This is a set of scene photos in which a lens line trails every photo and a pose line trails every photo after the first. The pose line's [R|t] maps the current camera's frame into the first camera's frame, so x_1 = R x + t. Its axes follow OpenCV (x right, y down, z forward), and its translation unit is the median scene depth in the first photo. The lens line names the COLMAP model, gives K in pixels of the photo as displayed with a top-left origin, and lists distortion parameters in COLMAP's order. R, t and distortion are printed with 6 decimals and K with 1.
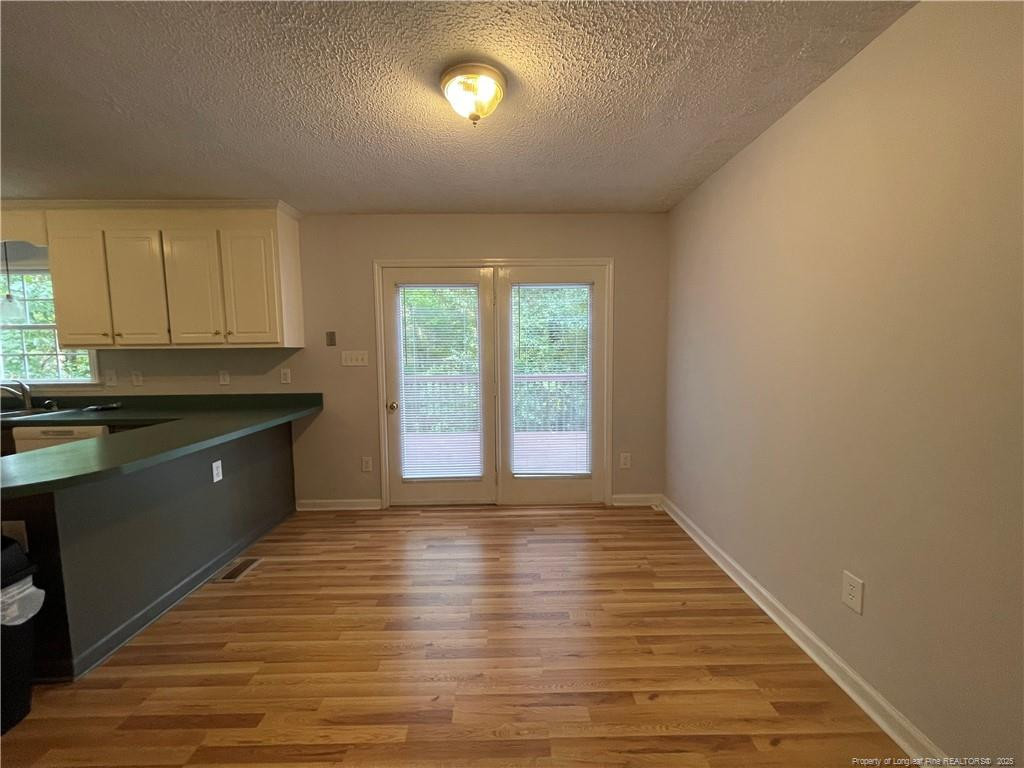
lens RADIAL K [[412.2, 0, 512.4], [0, 412.2, 384.8], [0, 0, 1]] dist [-0.001672, -0.000089]
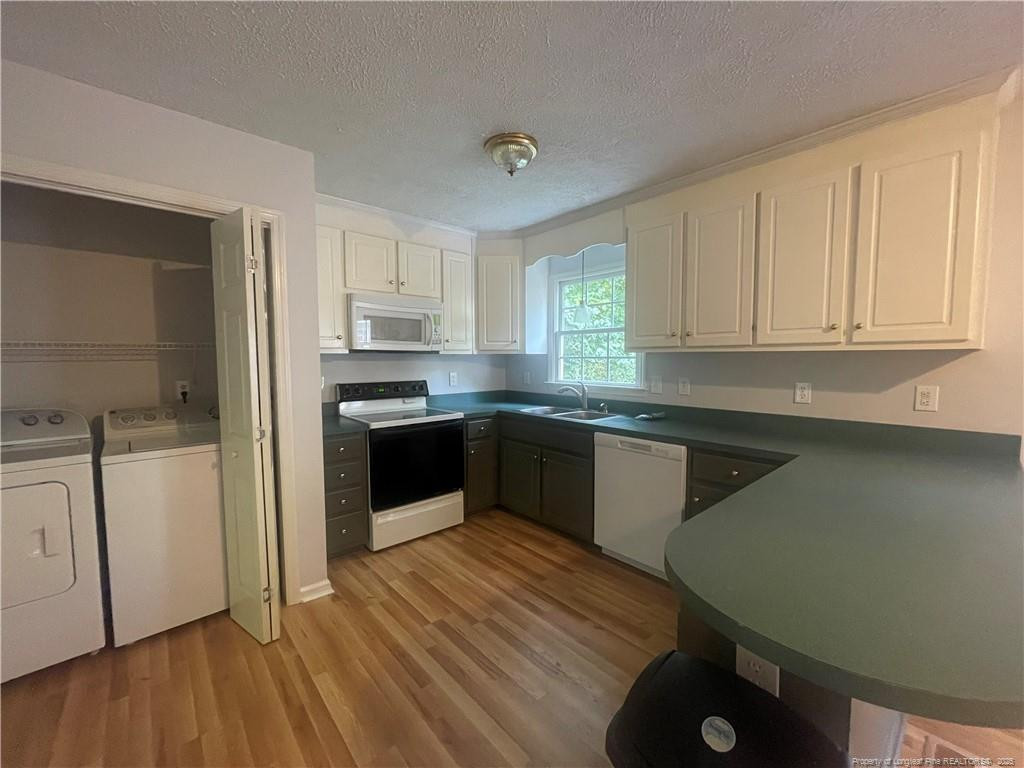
lens RADIAL K [[412.2, 0, 510.3], [0, 412.2, 383.5], [0, 0, 1]] dist [-0.001672, -0.000089]
pose [[0.643639, 0.056865, -0.763214, -0.512571], [-0.066924, 0.997598, 0.017890, -0.013306], [0.762397, 0.039563, 0.645899, 0.176474]]
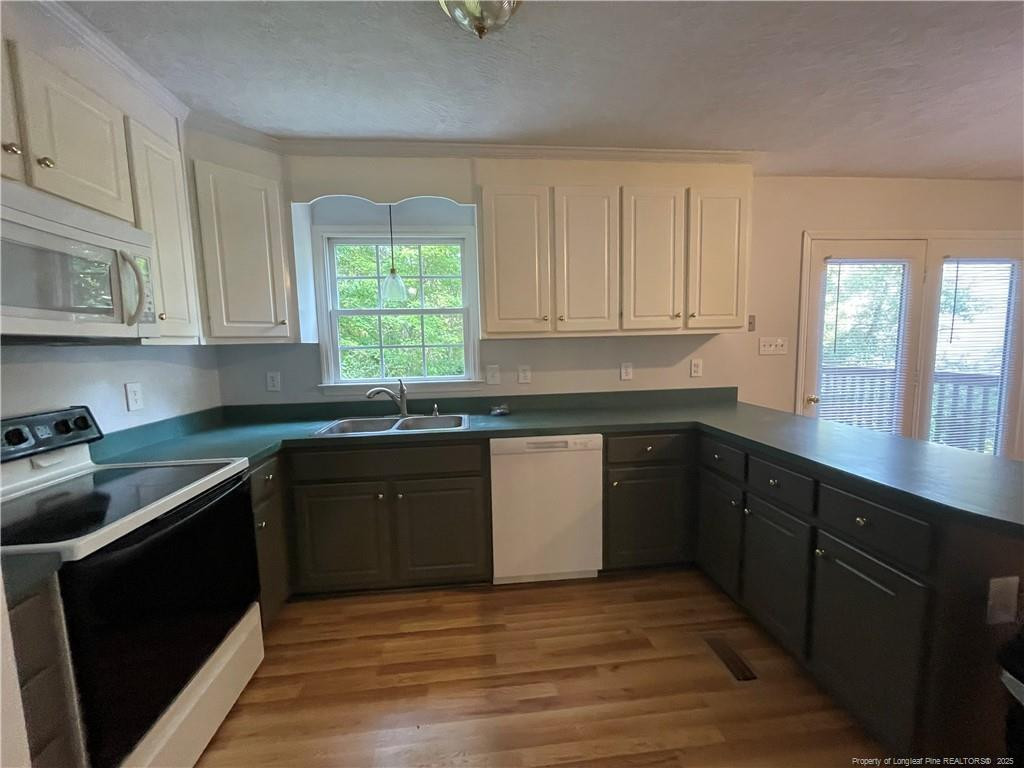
lens RADIAL K [[412.2, 0, 510.7], [0, 412.2, 383.8], [0, 0, 1]] dist [-0.001672, -0.000089]
pose [[0.996781, -0.022827, 0.076849, -1.052581], [0.021742, 0.999652, 0.014923, -0.009703], [-0.077163, -0.013204, 0.996931, 0.195005]]
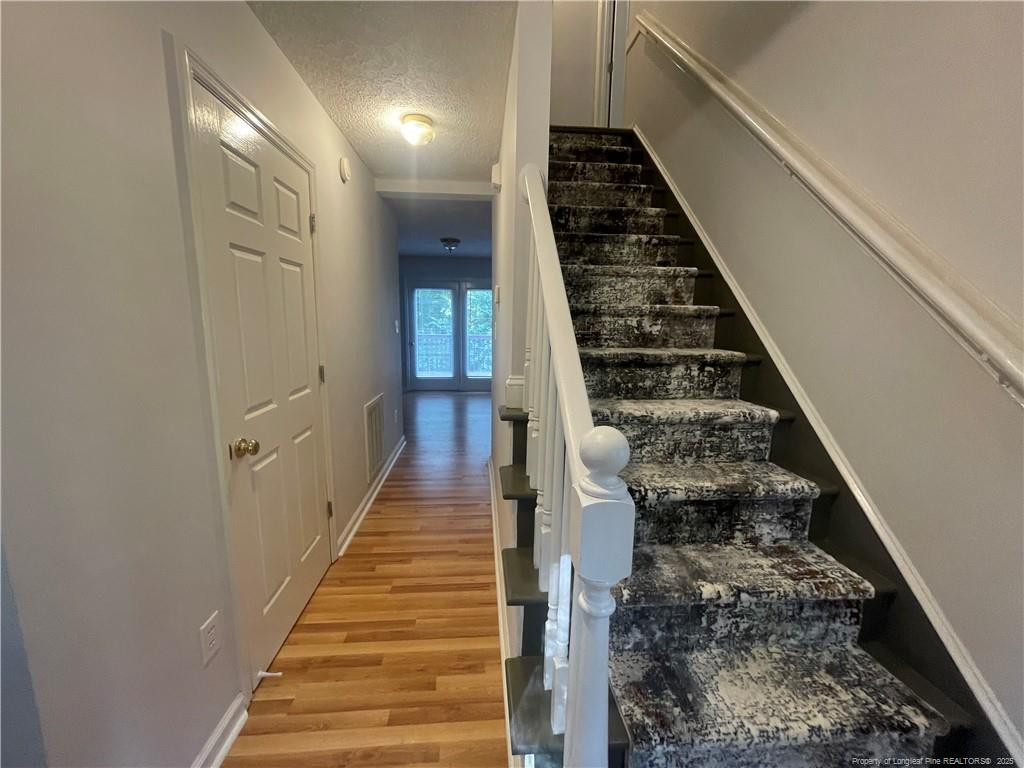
lens RADIAL K [[412.2, 0, 510.4], [0, 412.2, 385.3], [0, 0, 1]] dist [-0.001672, -0.000089]
pose [[0.997883, 0.023661, 0.060571, 0.106991], [-0.028229, 0.996731, 0.075701, 0.095270], [-0.058582, -0.077251, 0.995289, -1.310748]]
